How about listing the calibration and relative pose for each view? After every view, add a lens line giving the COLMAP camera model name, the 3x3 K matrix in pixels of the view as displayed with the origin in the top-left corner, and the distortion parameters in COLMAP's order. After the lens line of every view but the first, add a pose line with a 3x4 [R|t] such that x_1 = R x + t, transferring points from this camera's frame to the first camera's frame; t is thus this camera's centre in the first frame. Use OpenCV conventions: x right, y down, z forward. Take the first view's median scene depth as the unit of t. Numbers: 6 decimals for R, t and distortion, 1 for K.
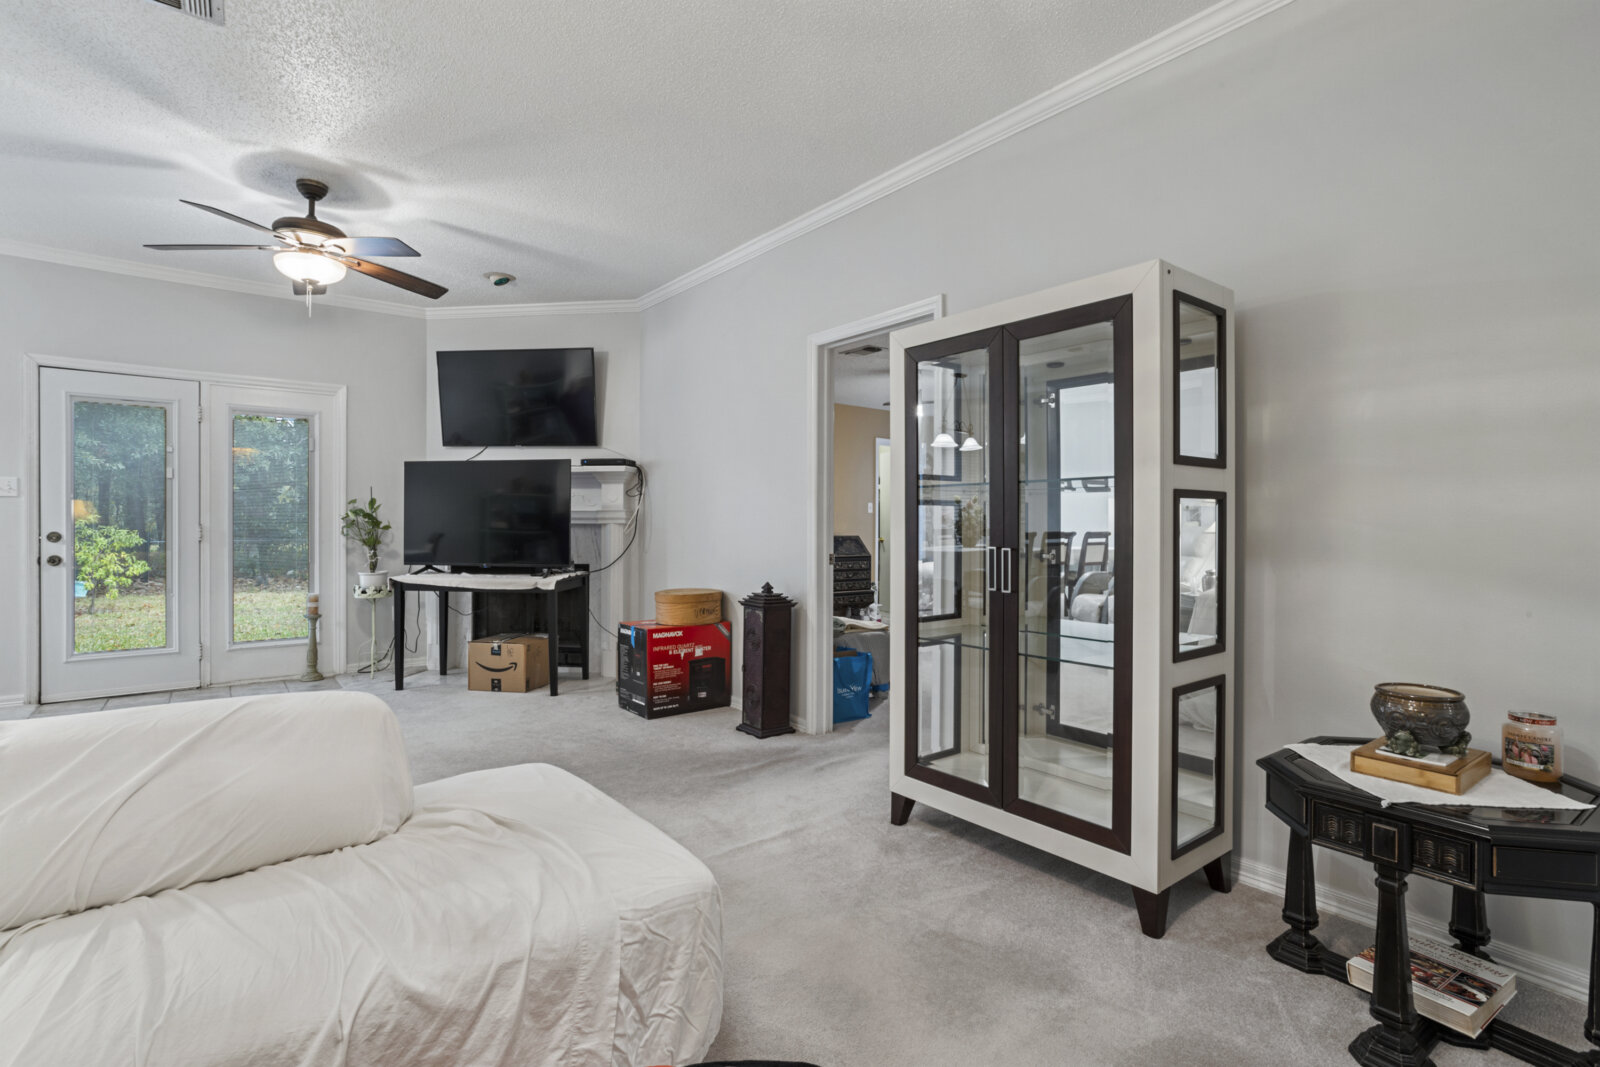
lens RADIAL K [[752.6, 0, 801.3], [0, 752.6, 529.0], [0, 0, 1]] dist [-0.000163, -0.000002]
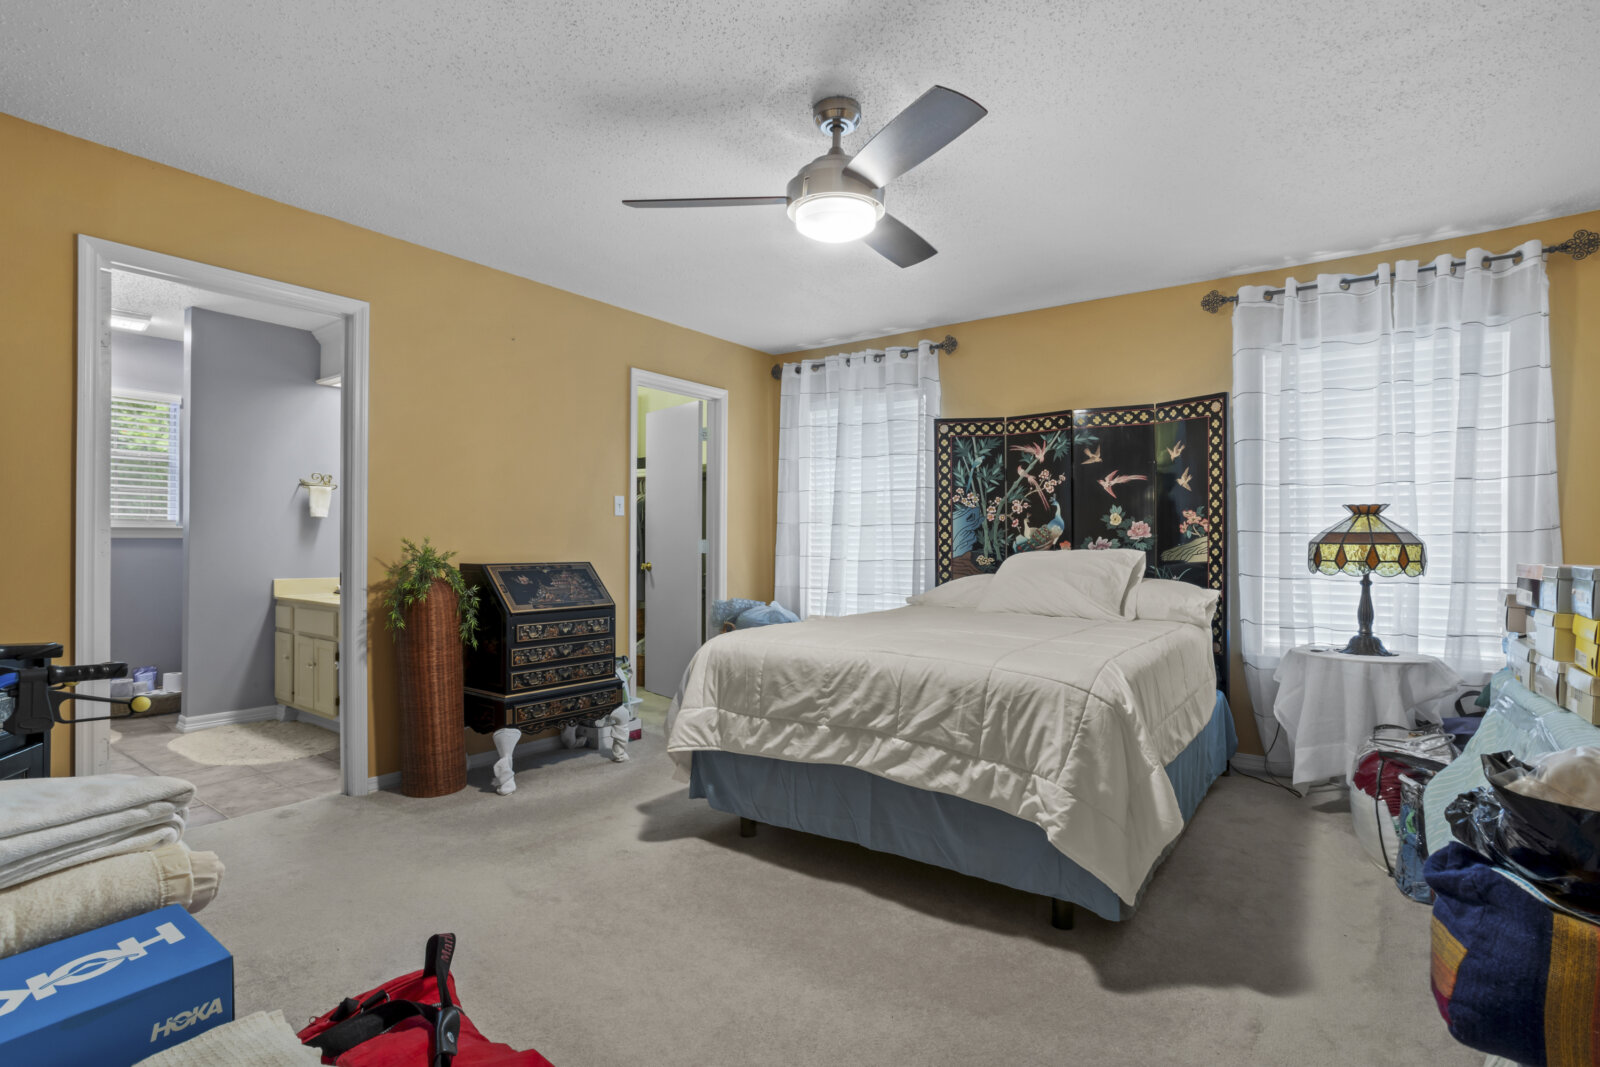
lens RADIAL K [[752.6, 0, 798.8], [0, 752.6, 538.8], [0, 0, 1]] dist [-0.000163, -0.000002]
pose [[0.958807, -0.000126, 0.284058, 0.068536], [0.002264, 0.999972, -0.007200, -0.001750], [-0.284049, 0.007546, 0.958780, 0.518779]]
